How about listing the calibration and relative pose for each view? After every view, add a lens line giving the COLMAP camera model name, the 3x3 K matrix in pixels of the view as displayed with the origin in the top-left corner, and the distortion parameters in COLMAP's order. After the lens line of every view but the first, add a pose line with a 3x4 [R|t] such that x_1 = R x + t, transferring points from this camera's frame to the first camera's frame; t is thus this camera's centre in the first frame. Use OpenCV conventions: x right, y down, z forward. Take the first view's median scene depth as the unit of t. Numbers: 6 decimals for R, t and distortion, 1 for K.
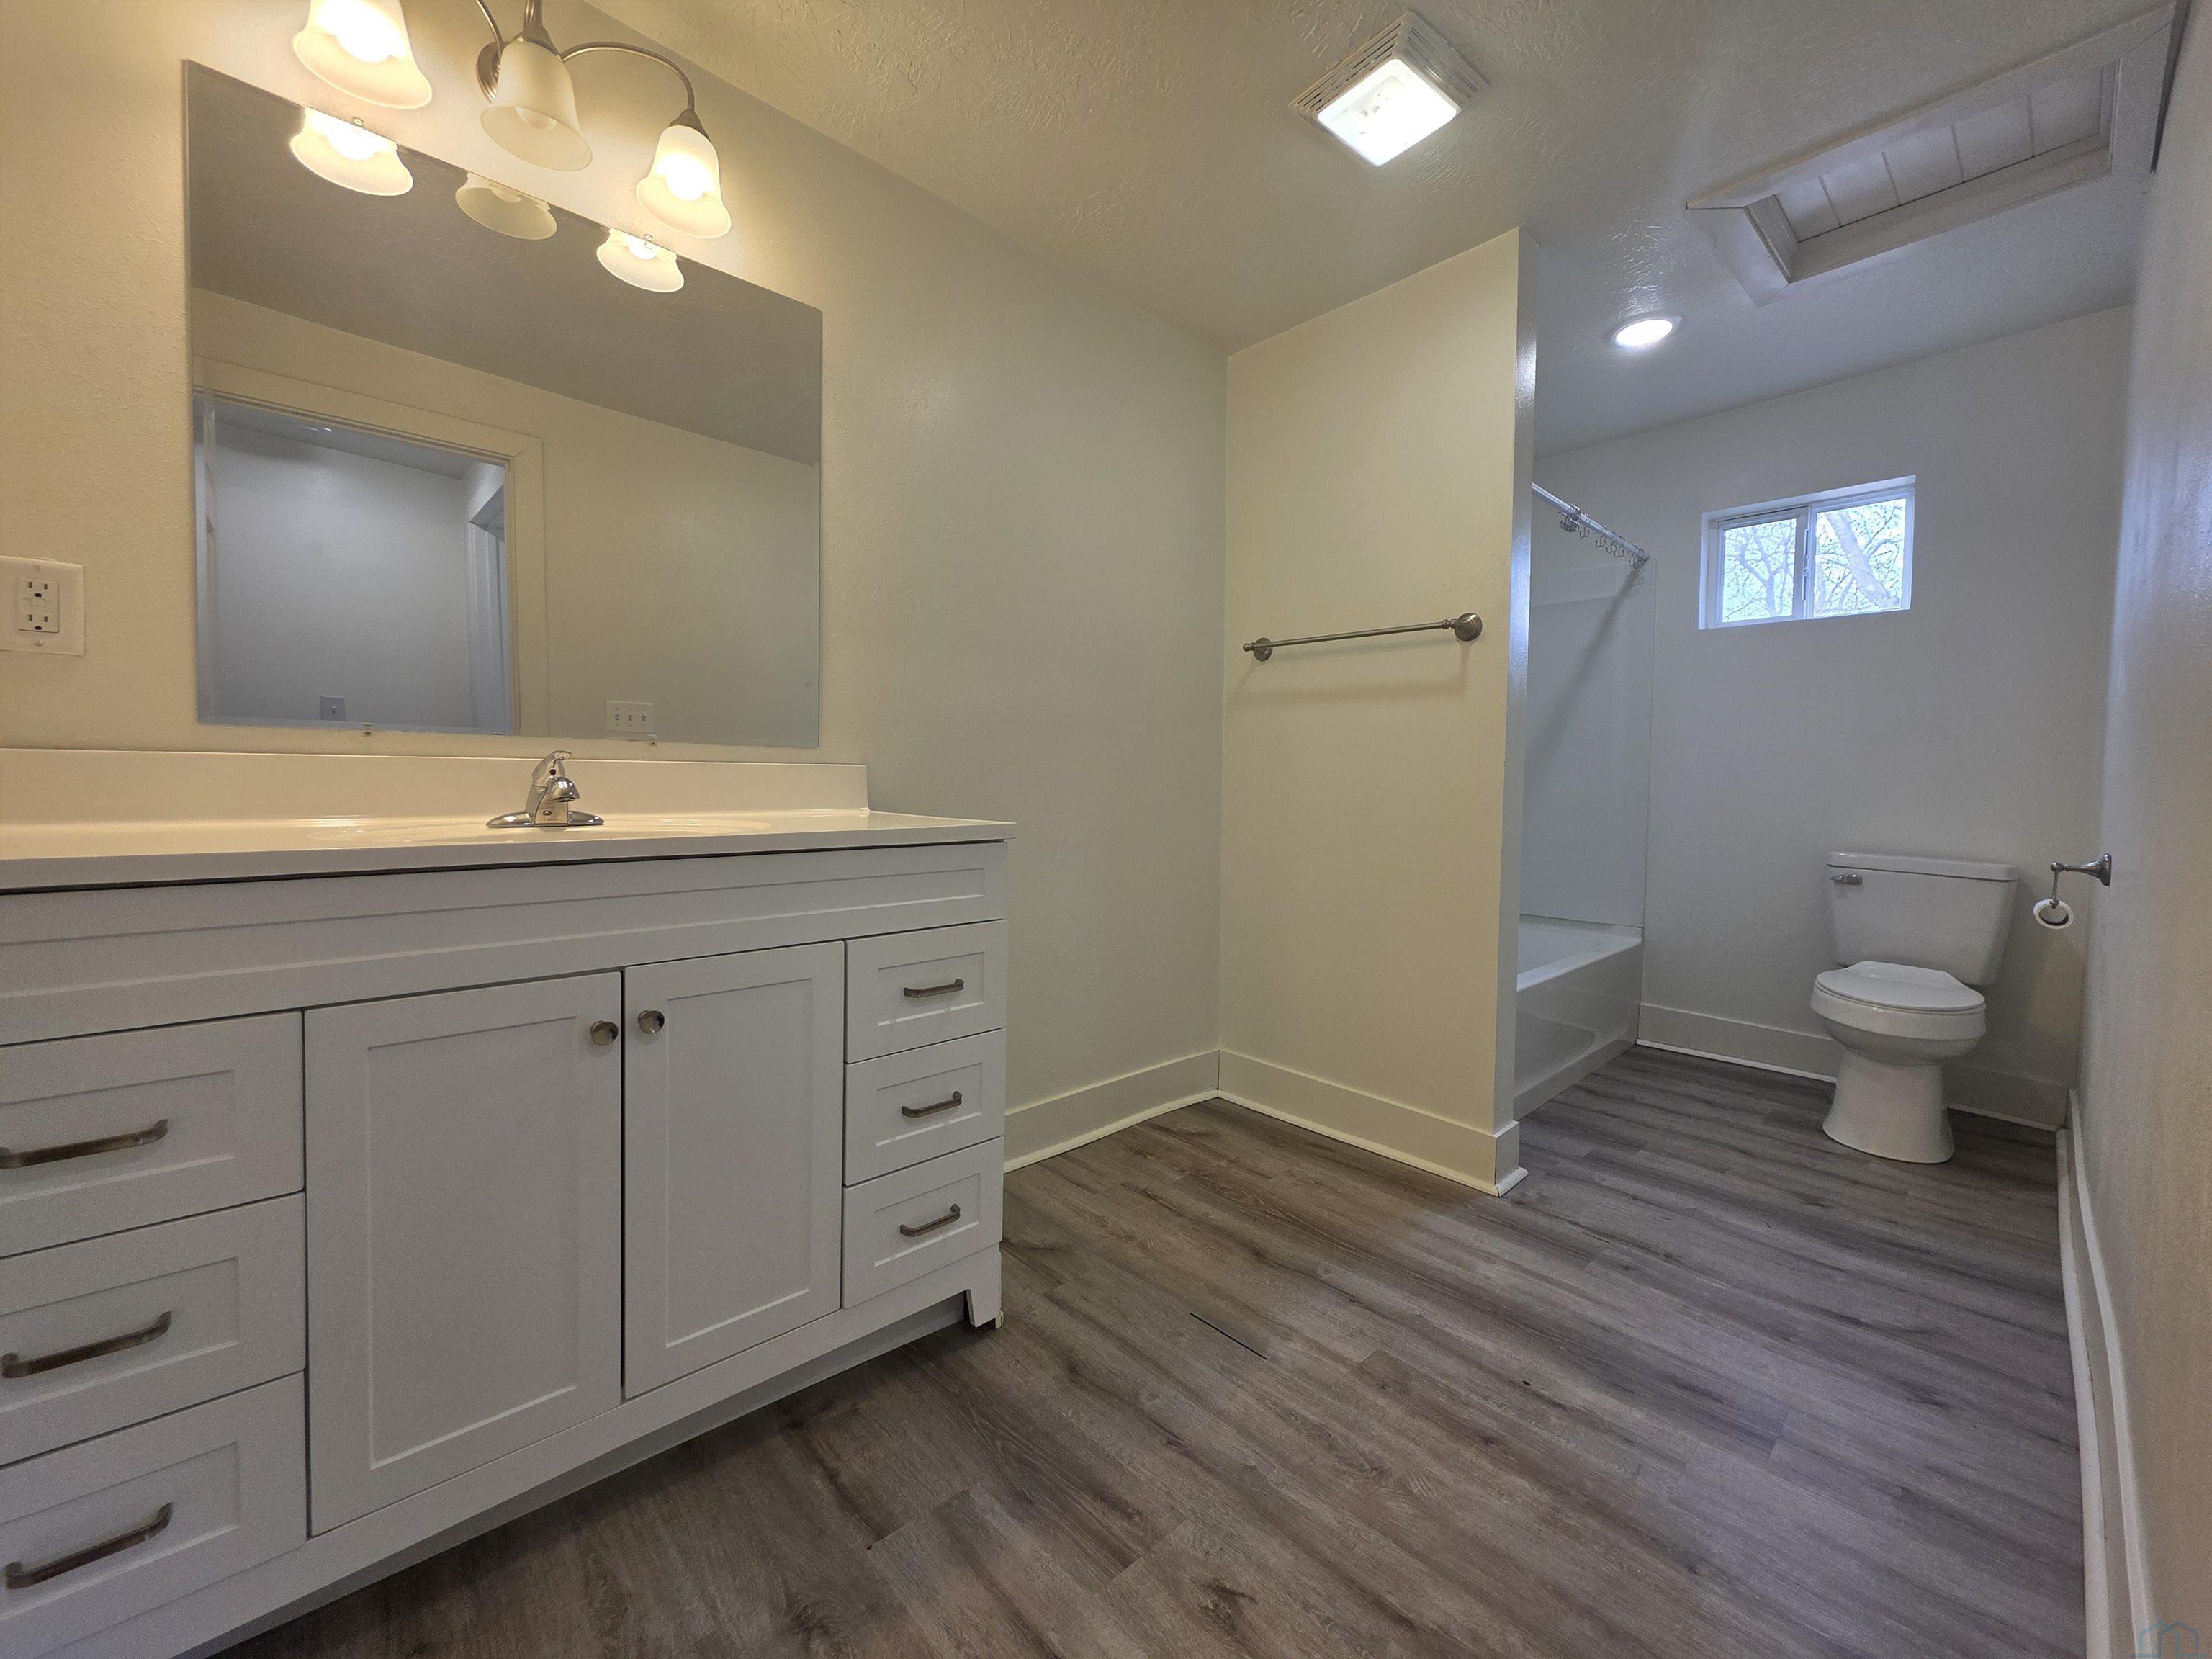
lens RADIAL K [[885.7, 0, 1116.4], [0, 885.7, 817.3], [0, 0, 1]] dist [-0.000564, 0.000276]
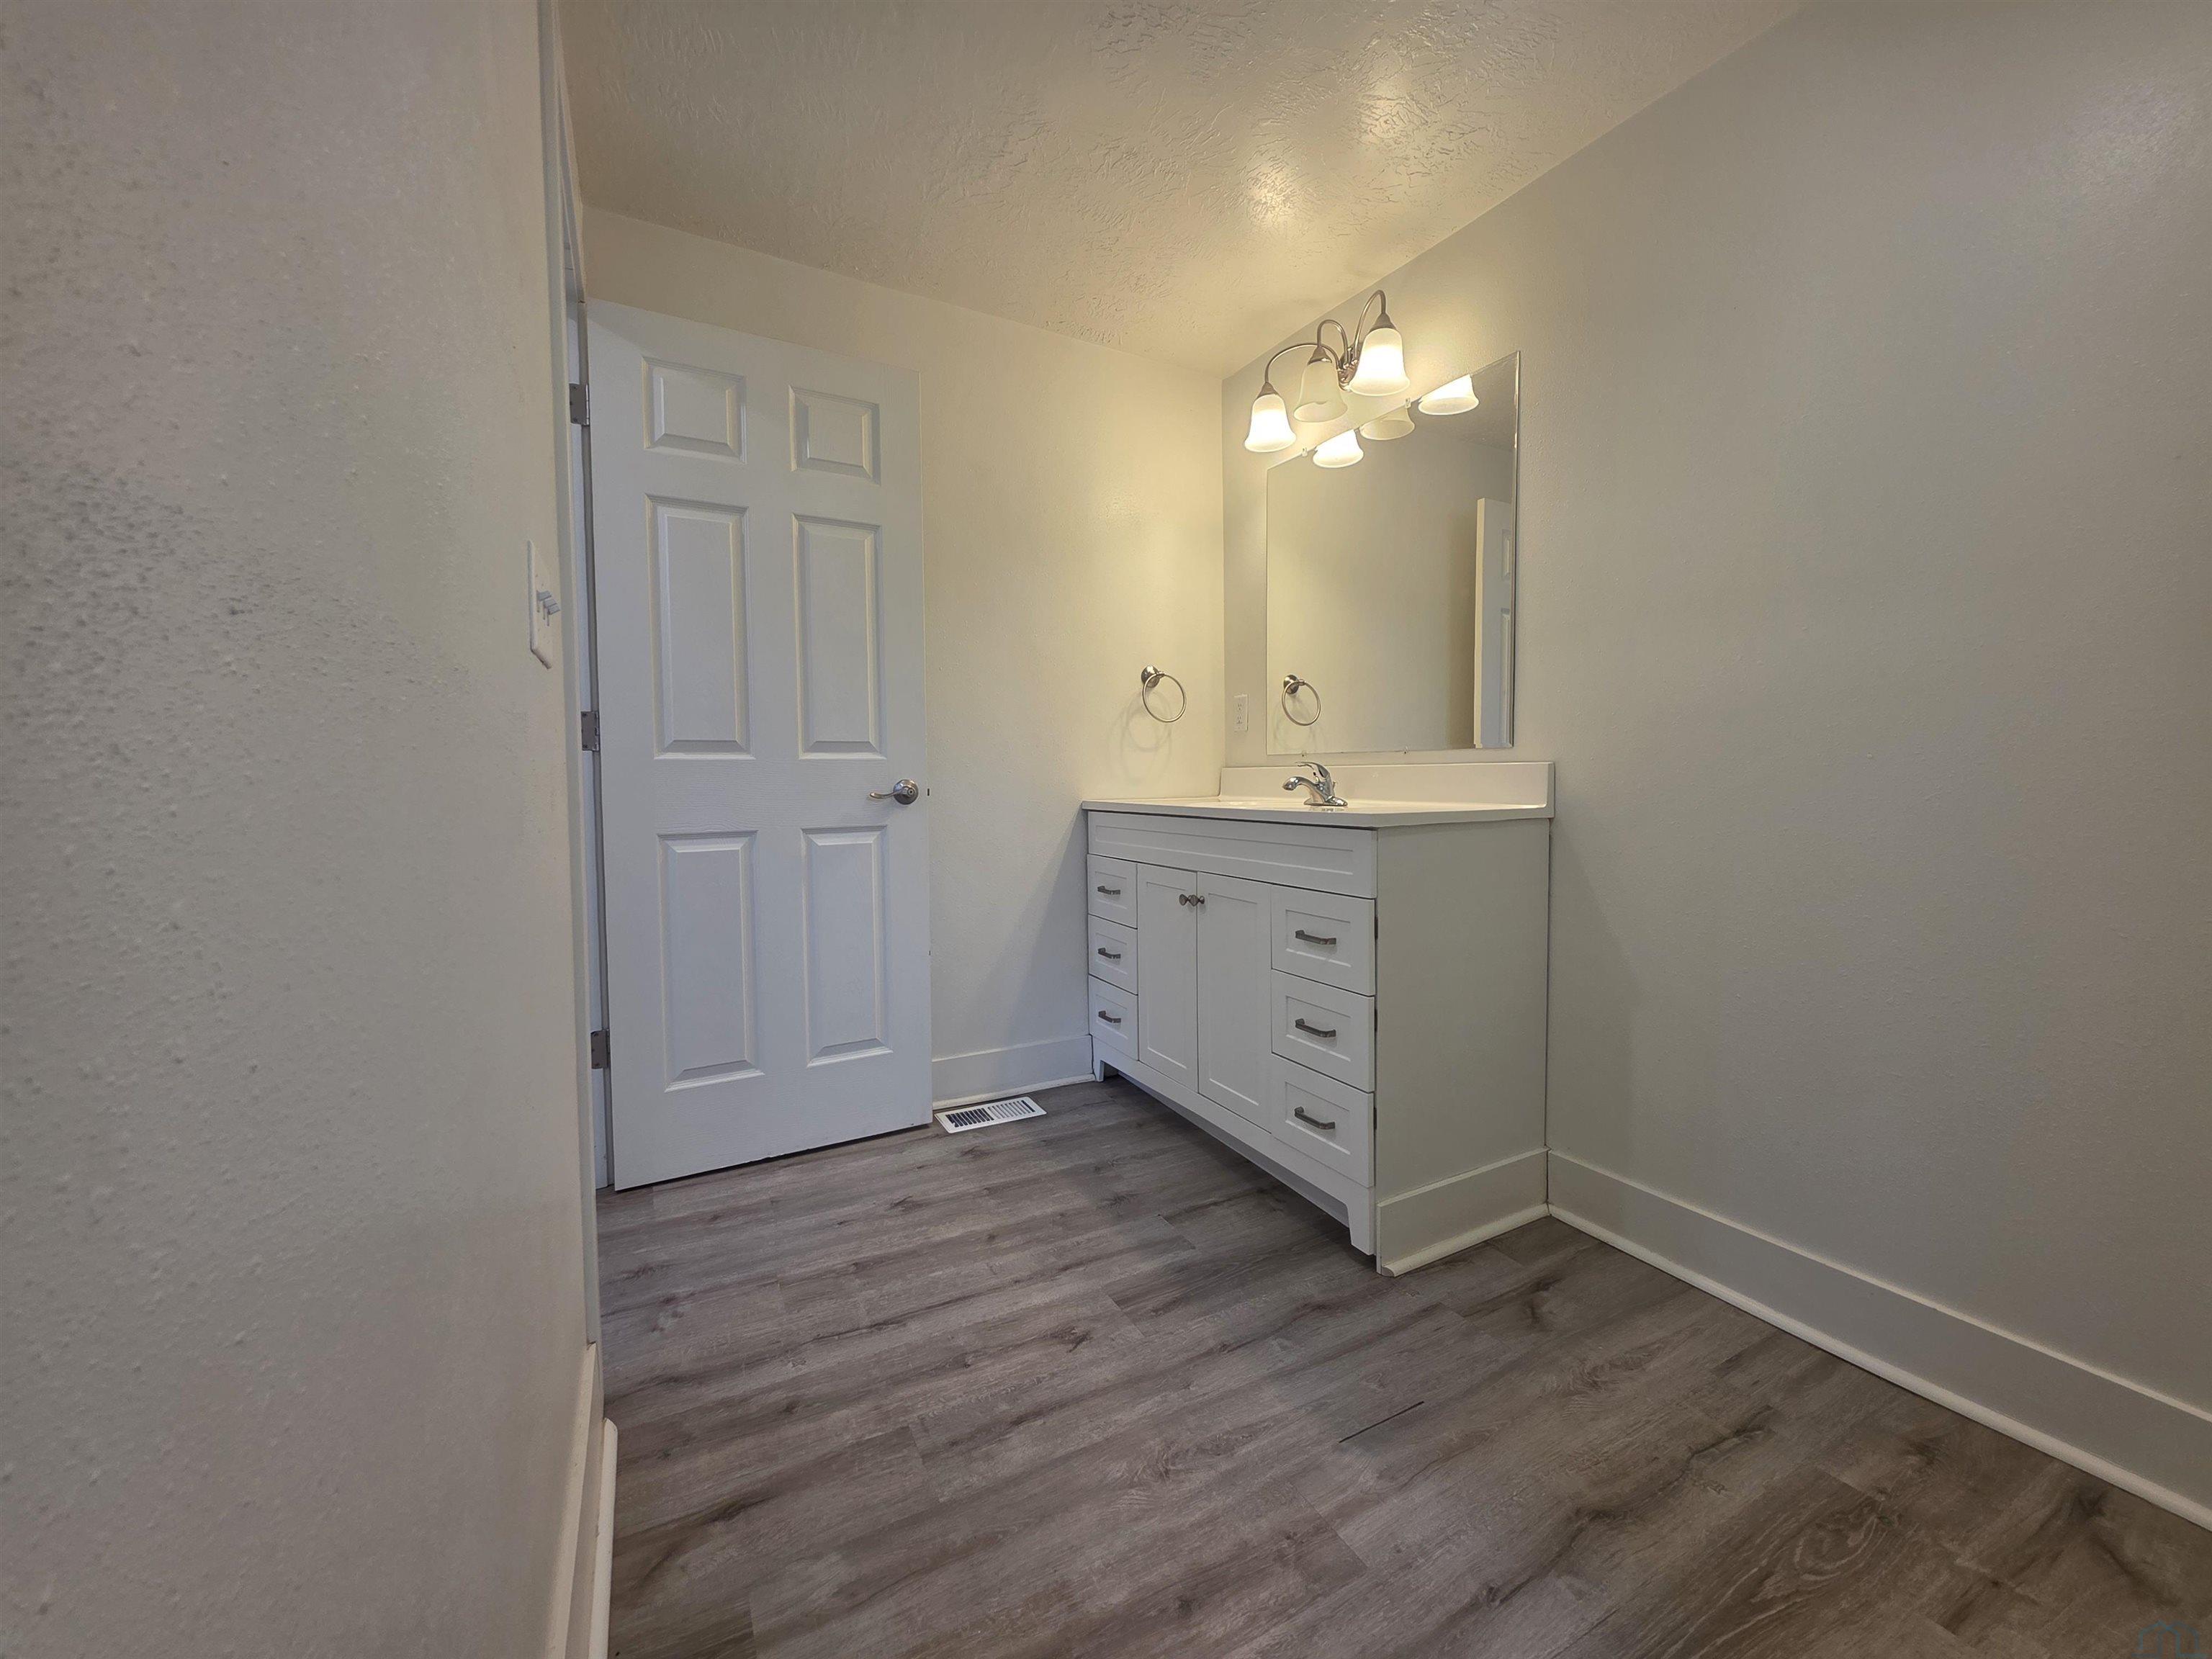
lens RADIAL K [[885.7, 0, 1116.5], [0, 885.7, 834.5], [0, 0, 1]] dist [-0.000564, 0.000276]
pose [[-0.256798, 0.050123, -0.965164, 1.134047], [-0.044664, 0.996972, 0.063658, -0.025141], [0.965432, 0.059456, -0.253782, 1.074850]]
